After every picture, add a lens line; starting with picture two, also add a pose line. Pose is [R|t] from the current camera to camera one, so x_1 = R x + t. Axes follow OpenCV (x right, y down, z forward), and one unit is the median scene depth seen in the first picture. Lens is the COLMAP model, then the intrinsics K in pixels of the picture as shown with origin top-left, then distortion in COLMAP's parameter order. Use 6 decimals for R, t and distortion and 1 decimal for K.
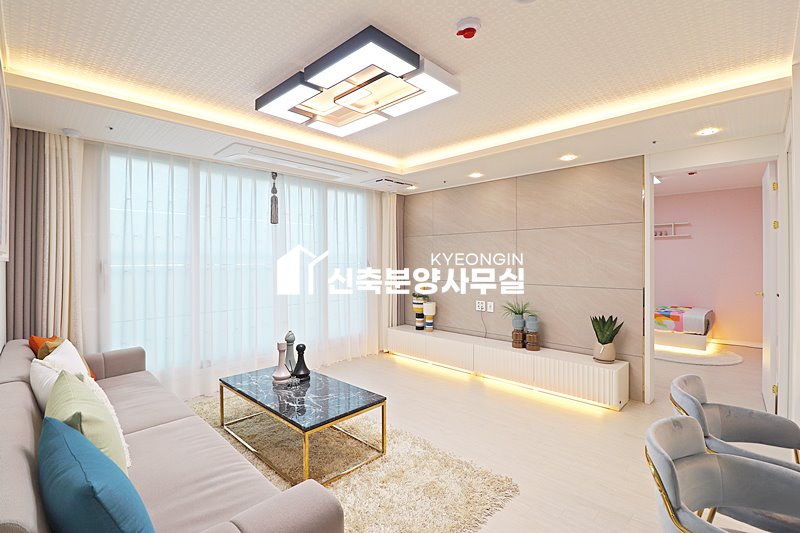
lens RADIAL K [[373.4, 0, 401.0], [0, 373.4, 257.6], [0, 0, 1]] dist [-0.000704, -0.014925]
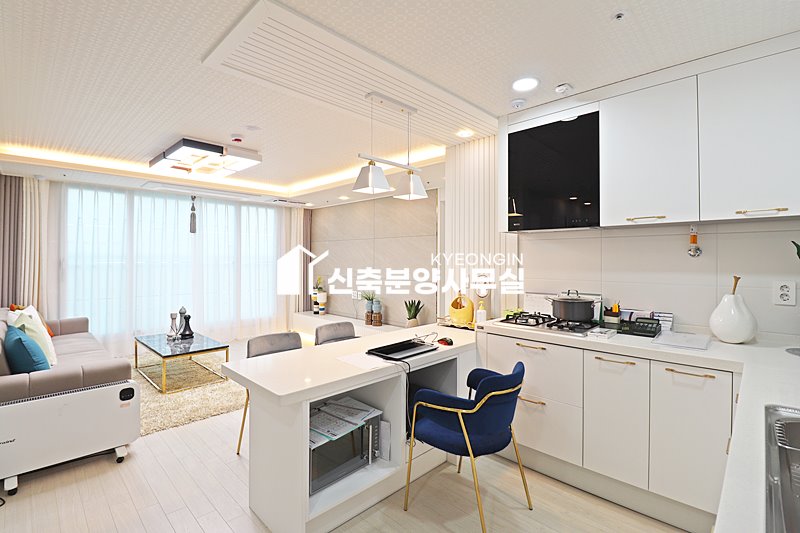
lens RADIAL K [[376.1, 0, 400.6], [0, 376.1, 256.9], [0, 0, 1]] dist [0.001326, -0.015961]
pose [[0.999969, 0.007742, -0.001593, 0.554223], [-0.007742, 0.999970, 0.000041, -0.011348], [0.001593, -0.000029, 0.999999, -0.492563]]
